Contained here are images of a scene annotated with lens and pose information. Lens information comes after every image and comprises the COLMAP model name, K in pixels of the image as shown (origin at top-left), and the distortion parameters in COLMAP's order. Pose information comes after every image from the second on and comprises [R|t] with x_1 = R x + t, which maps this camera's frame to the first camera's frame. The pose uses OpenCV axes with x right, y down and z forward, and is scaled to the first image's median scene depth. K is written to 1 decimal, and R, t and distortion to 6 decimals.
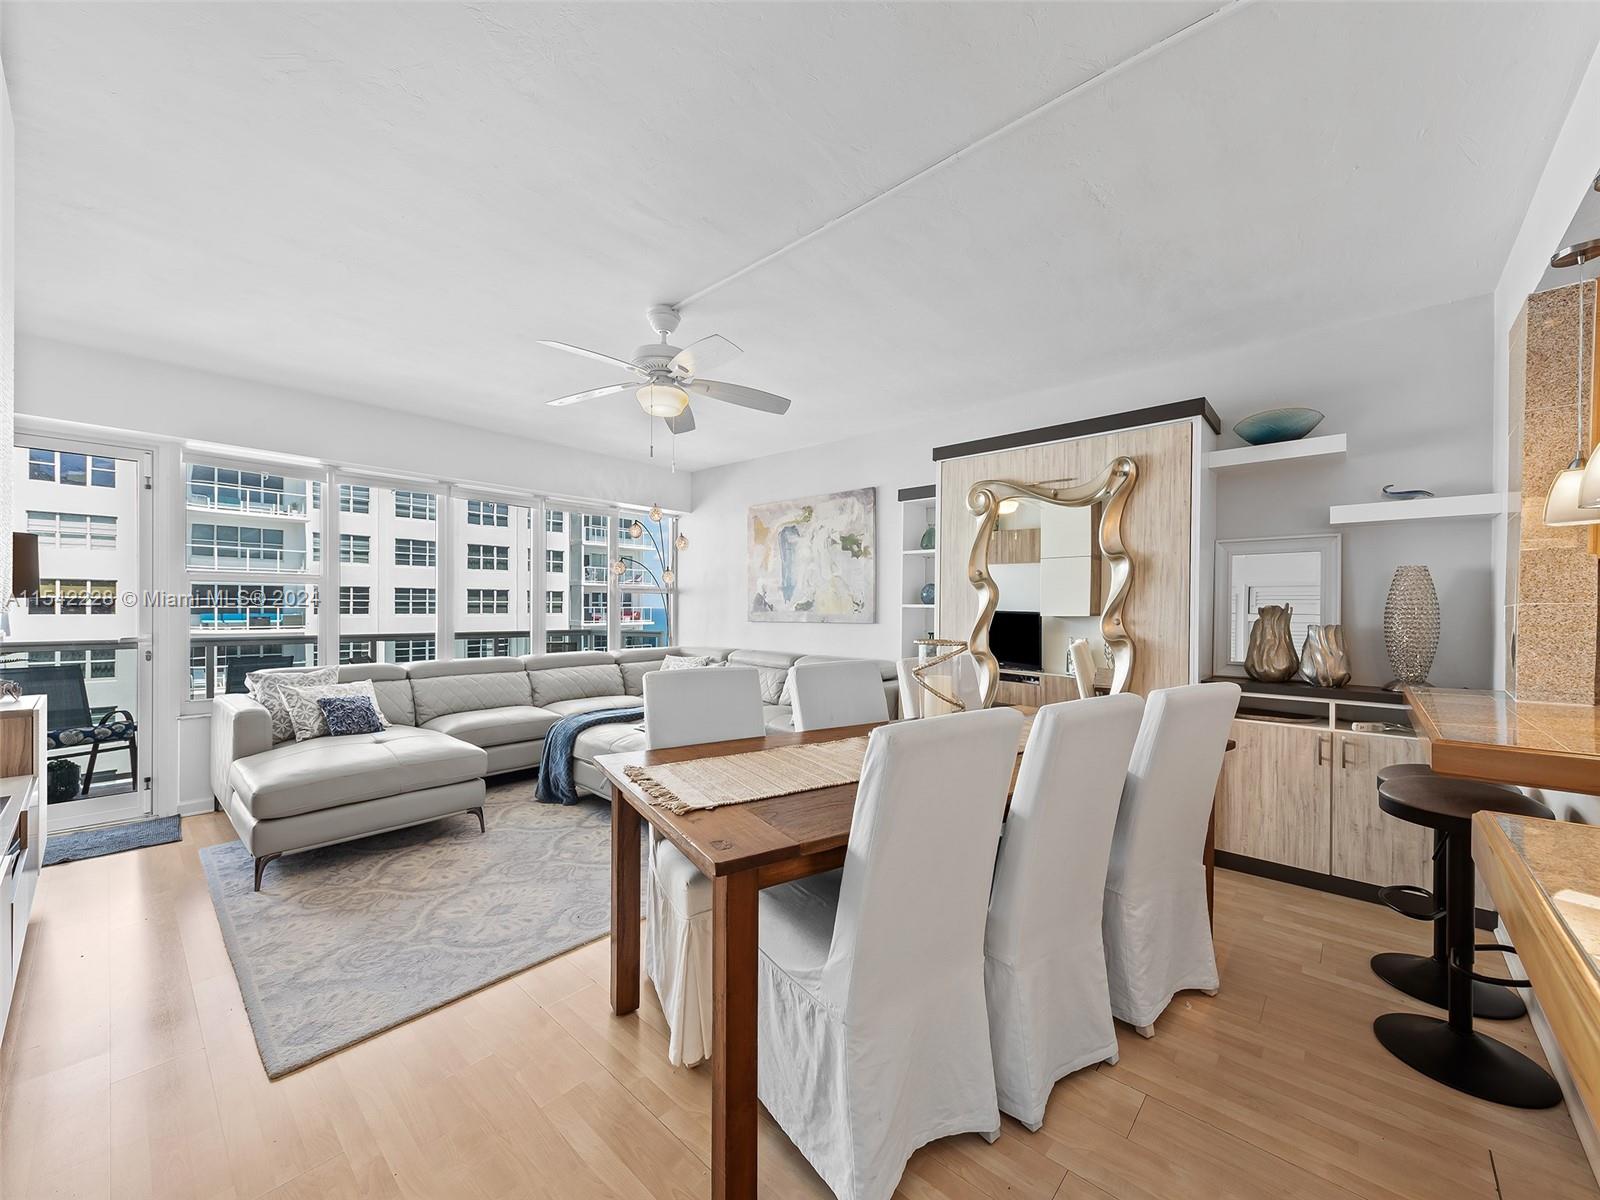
lens RADIAL K [[621.2, 0, 790.0], [0, 621.2, 608.0], [0, 0, 1]] dist [0.008322, -0.002680]
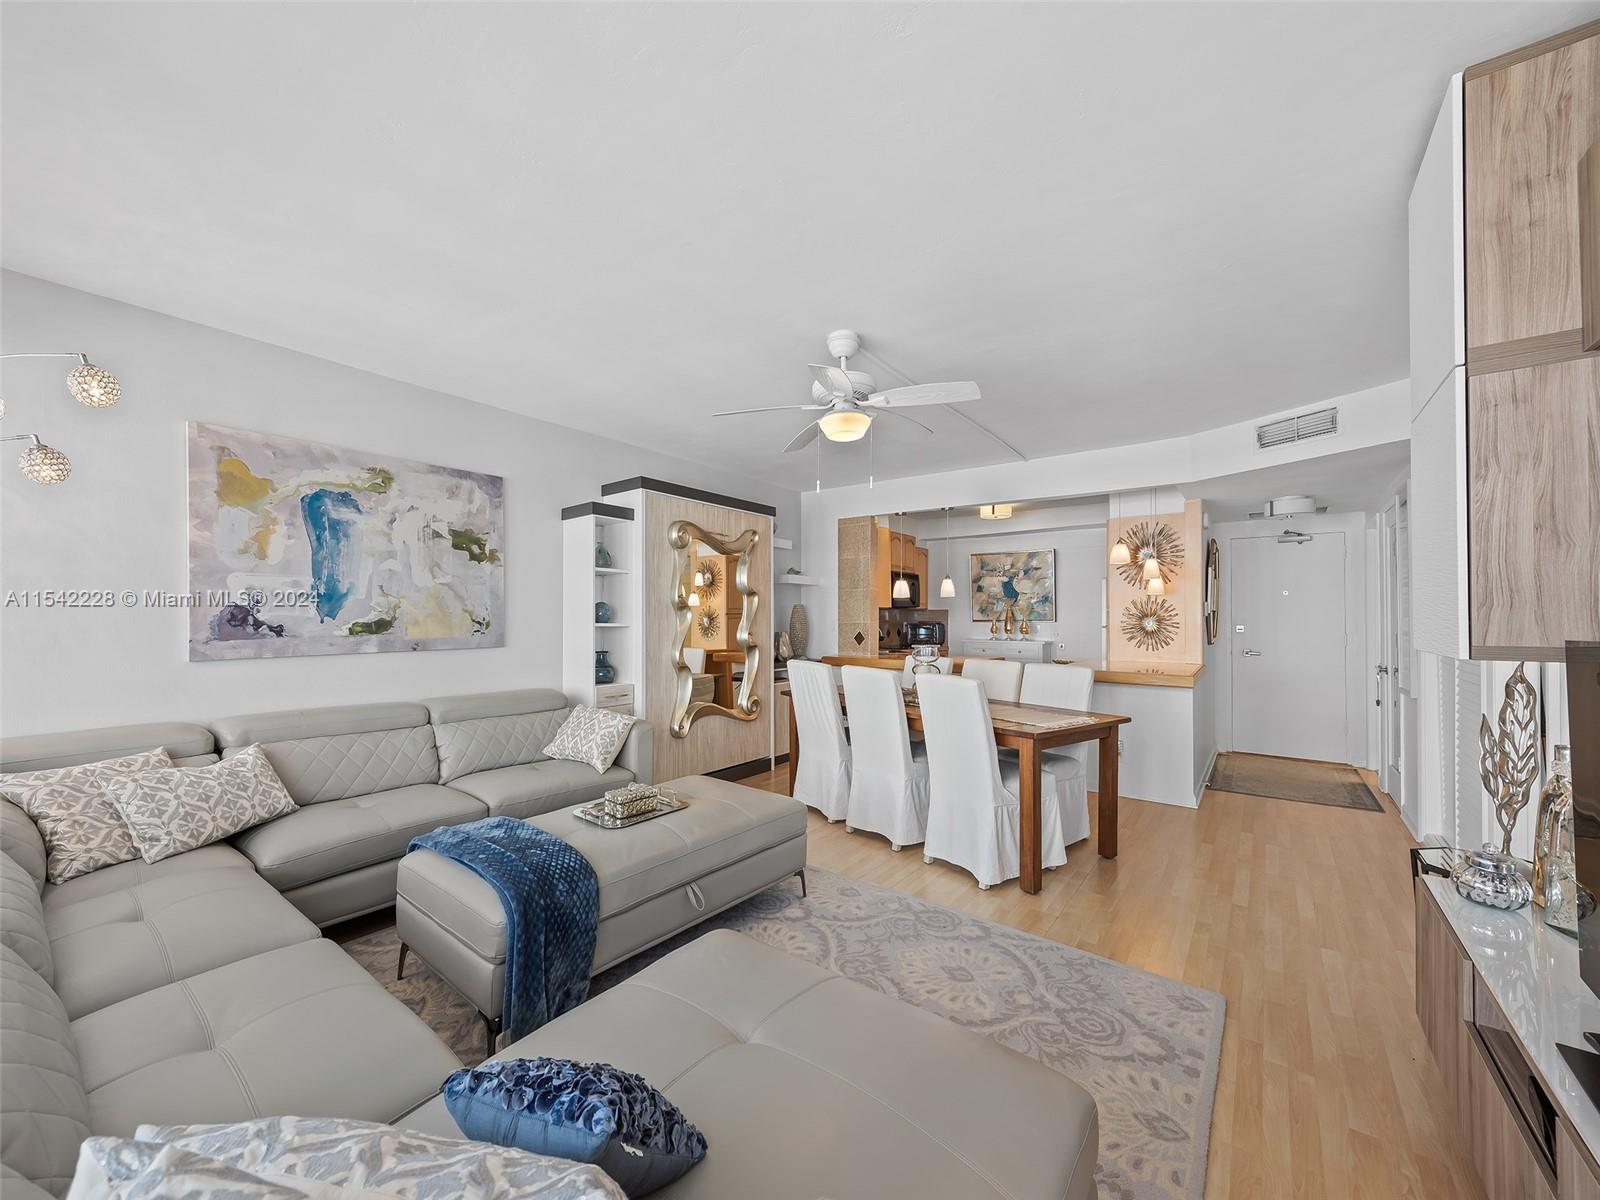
lens RADIAL K [[621.2, 0, 798.3], [0, 621.2, 611.6], [0, 0, 1]] dist [0.008322, -0.002680]
pose [[-0.100907, 0.004825, 0.994884, -1.117110], [-0.001769, 0.999986, -0.005029, -0.027263], [-0.994894, -0.002268, -0.100897, 1.104767]]
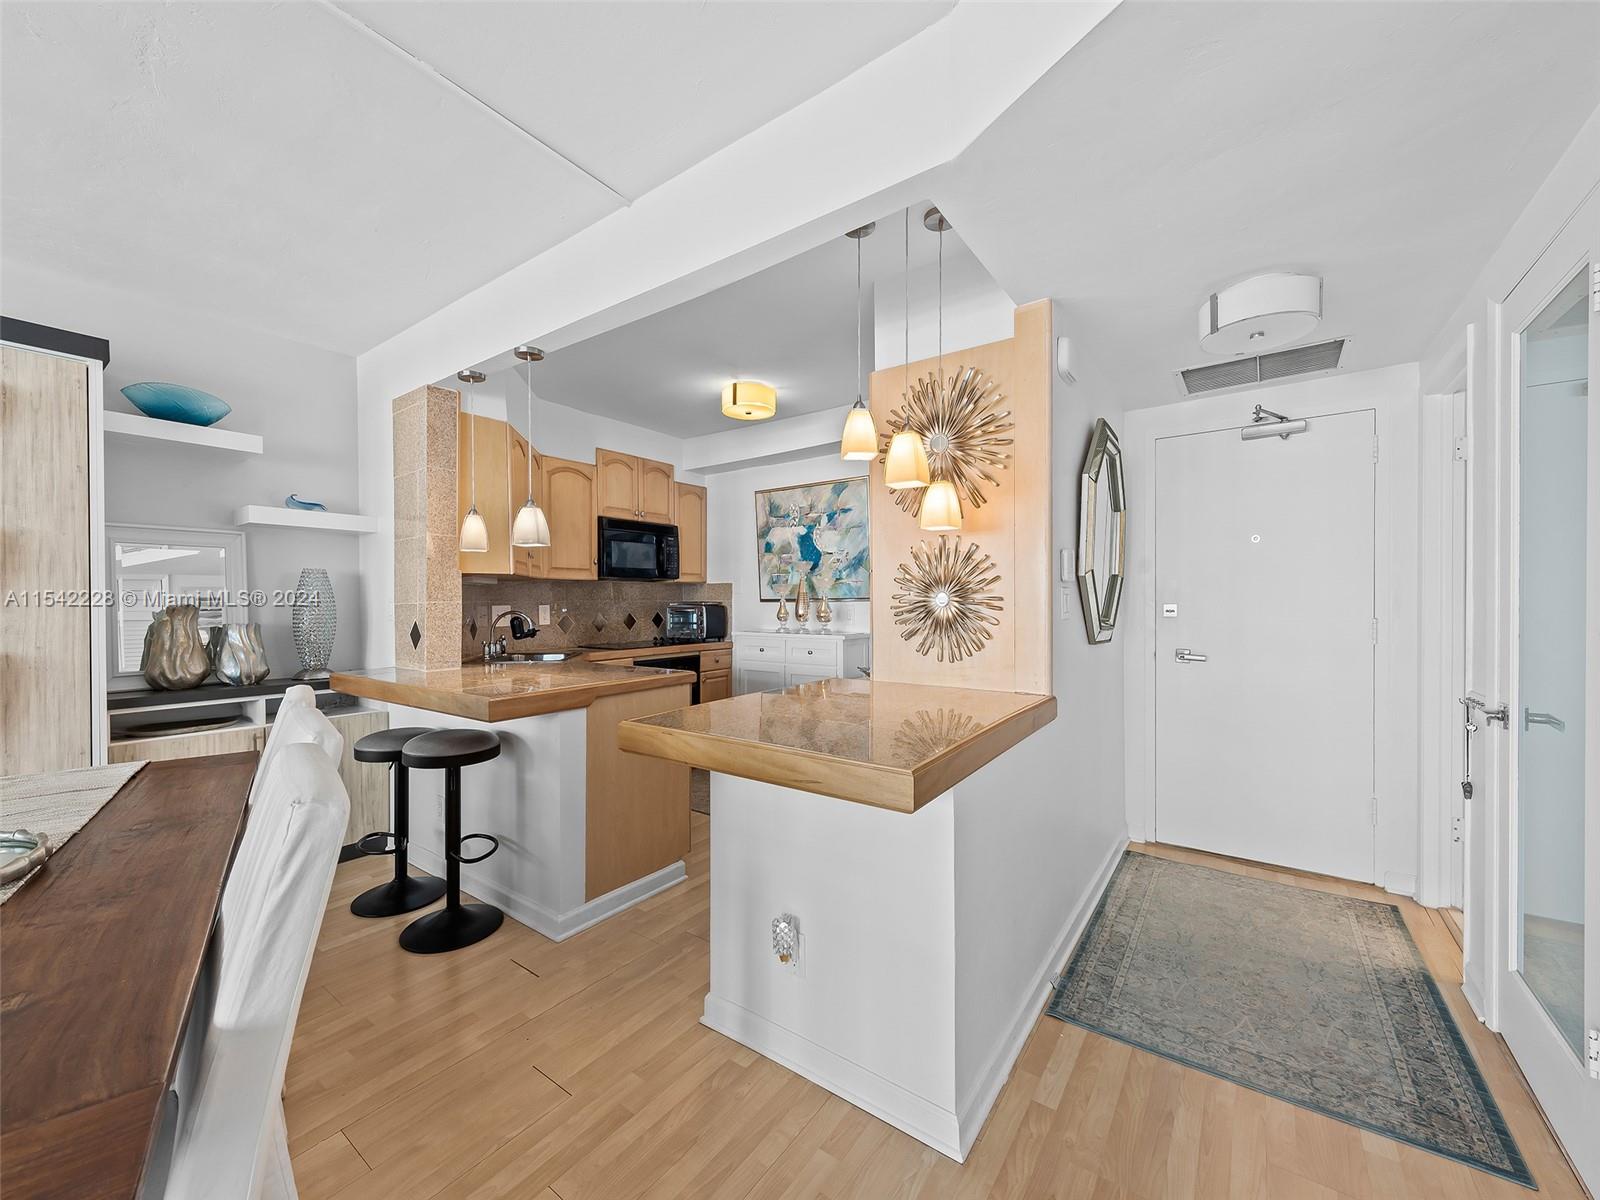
lens RADIAL K [[621.2, 0, 803.6], [0, 621.2, 606.3], [0, 0, 1]] dist [0.008322, -0.002680]
pose [[-0.119130, -0.012065, 0.992805, -0.225647], [0.004724, 0.999908, 0.012718, -0.007641], [-0.992867, 0.006205, -0.119062, 0.219454]]
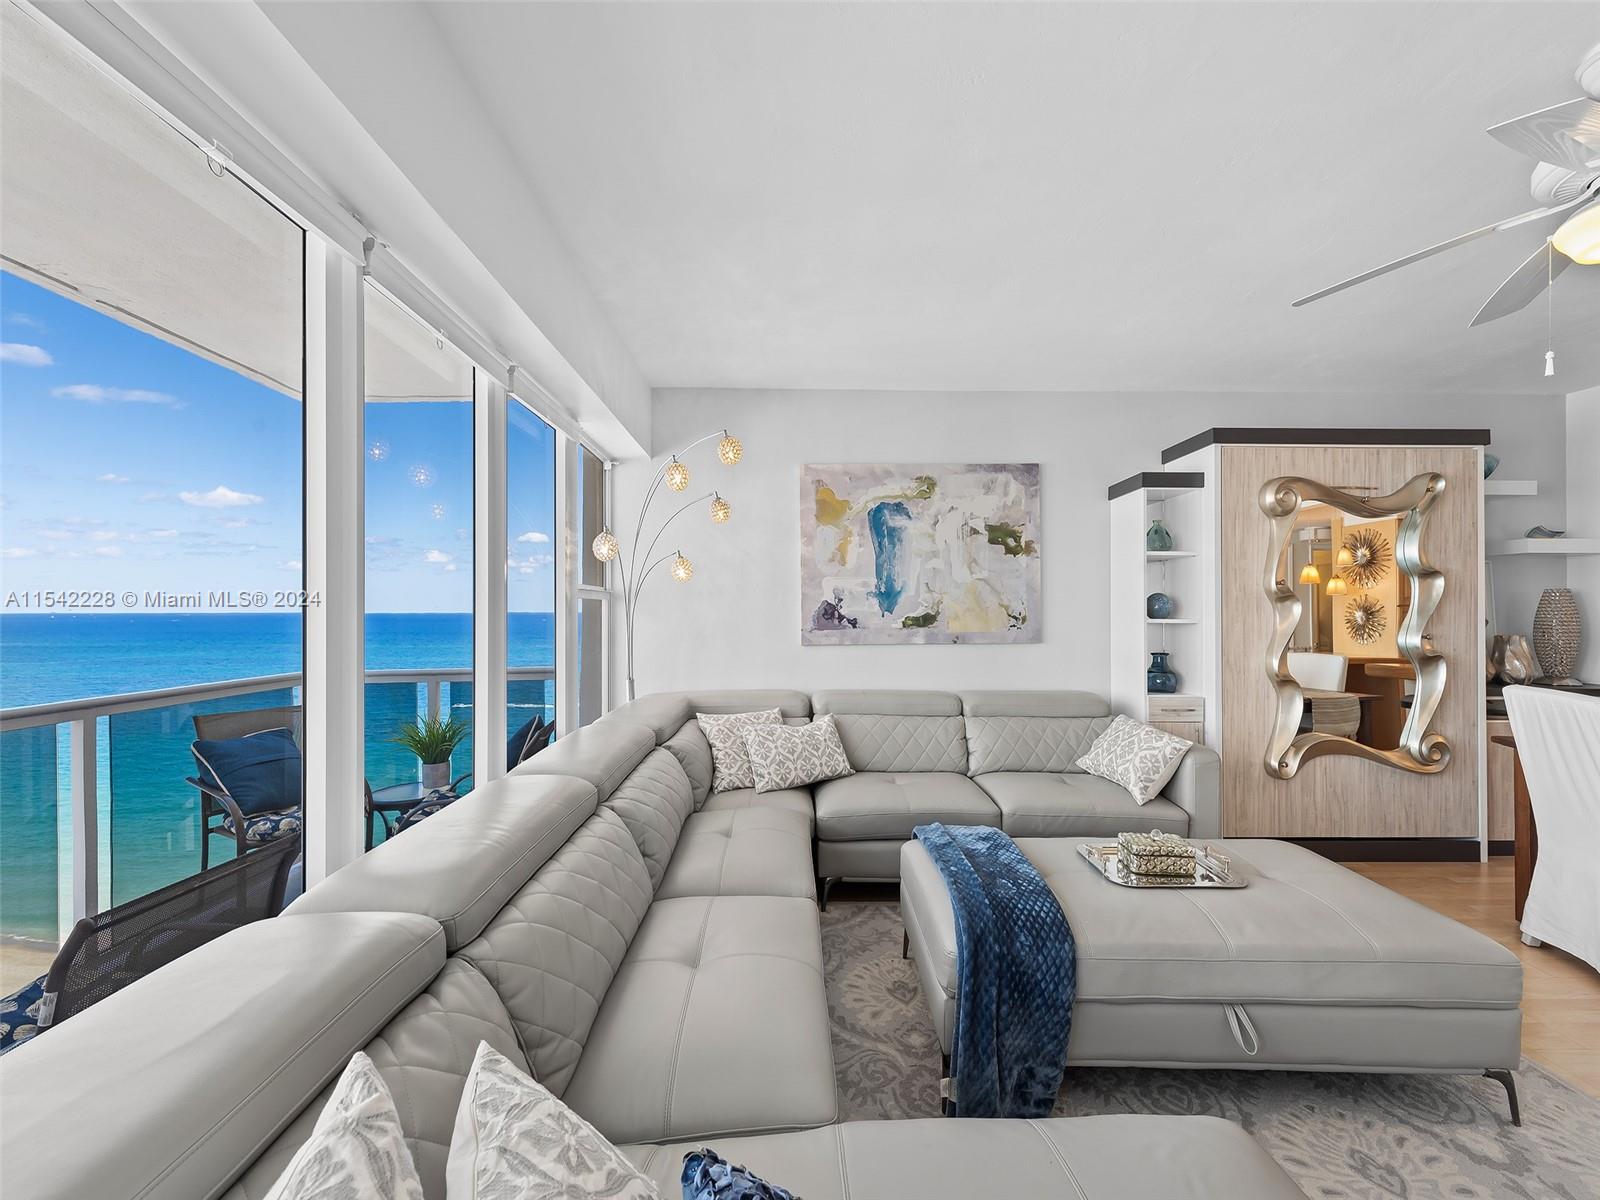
lens RADIAL K [[621.2, 0, 791.5], [0, 621.2, 610.3], [0, 0, 1]] dist [0.008322, -0.002680]
pose [[0.727083, -0.004552, 0.686534, -0.964126], [0.003839, 0.999989, 0.002564, -0.028683], [-0.686539, 0.000771, 0.727093, 1.033131]]
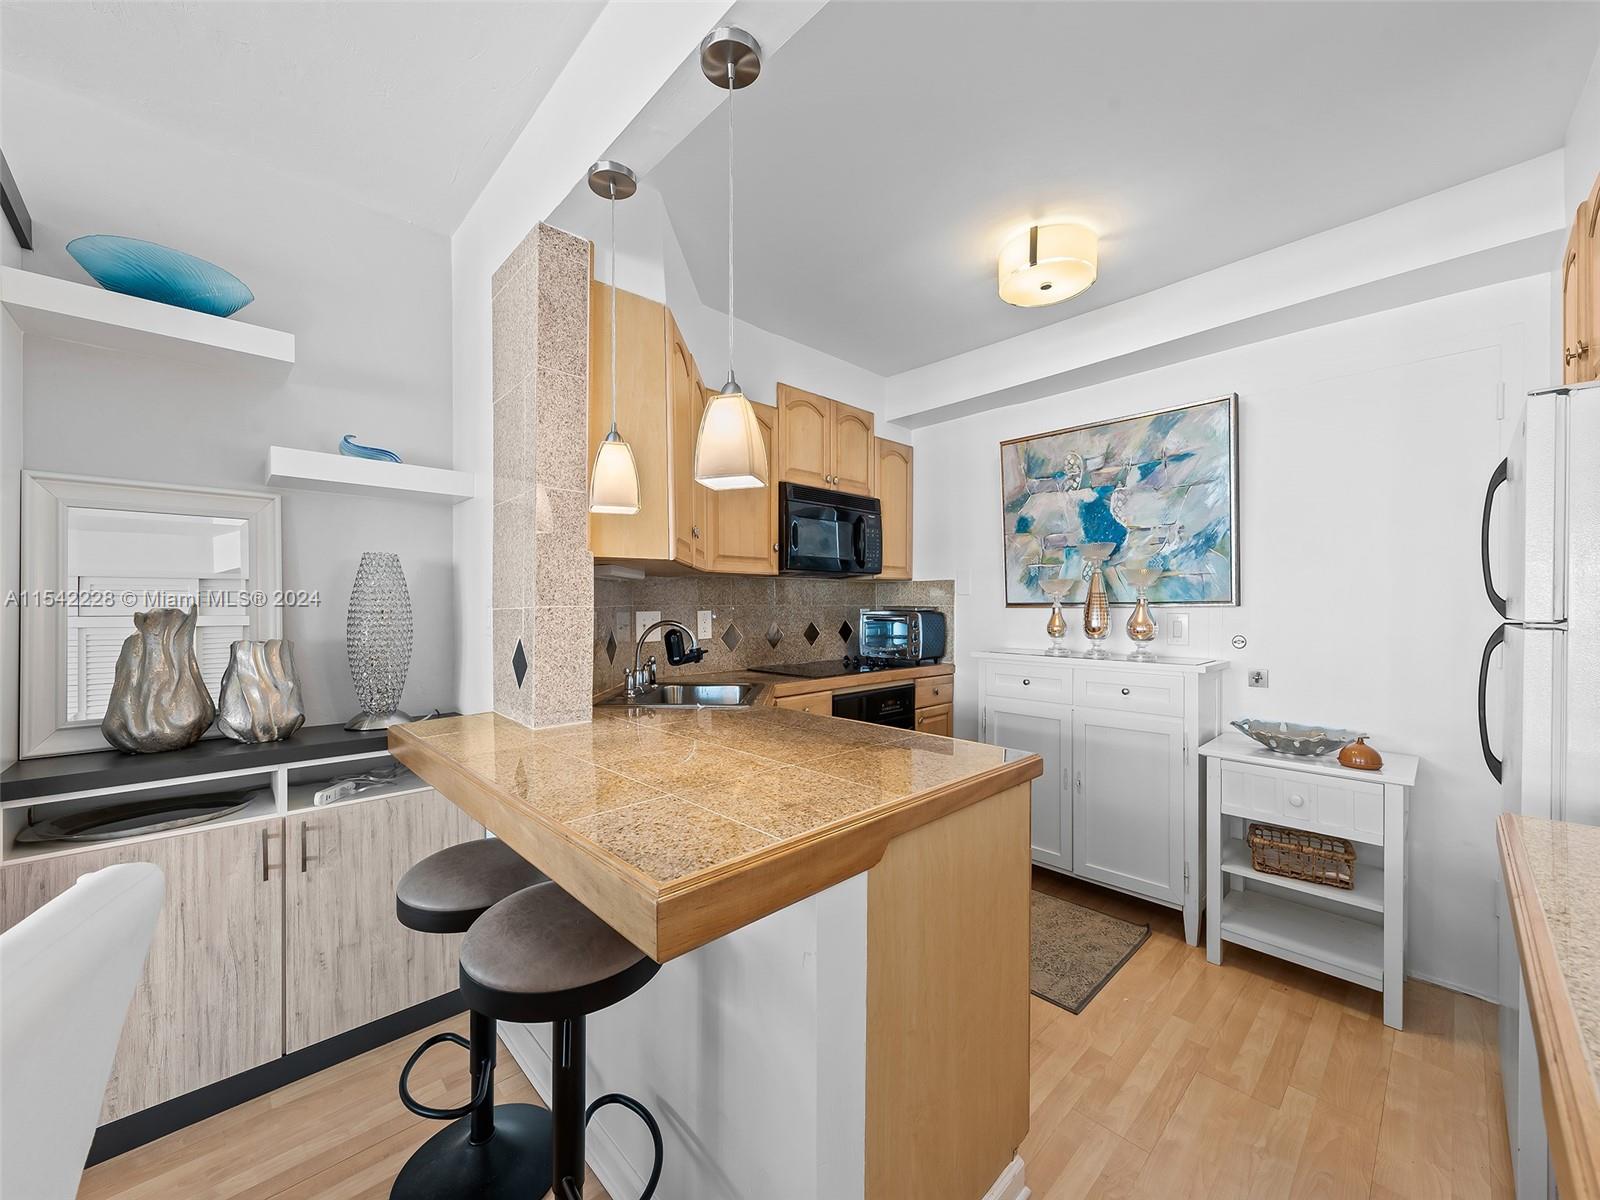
lens RADIAL K [[621.2, 0, 803.2], [0, 621.2, 608.8], [0, 0, 1]] dist [0.008322, -0.002680]
pose [[0.065393, -0.010045, 0.997809, 0.271489], [0.001500, 0.999949, 0.009968, -0.007663], [-0.997858, 0.000844, 0.065405, 0.414527]]
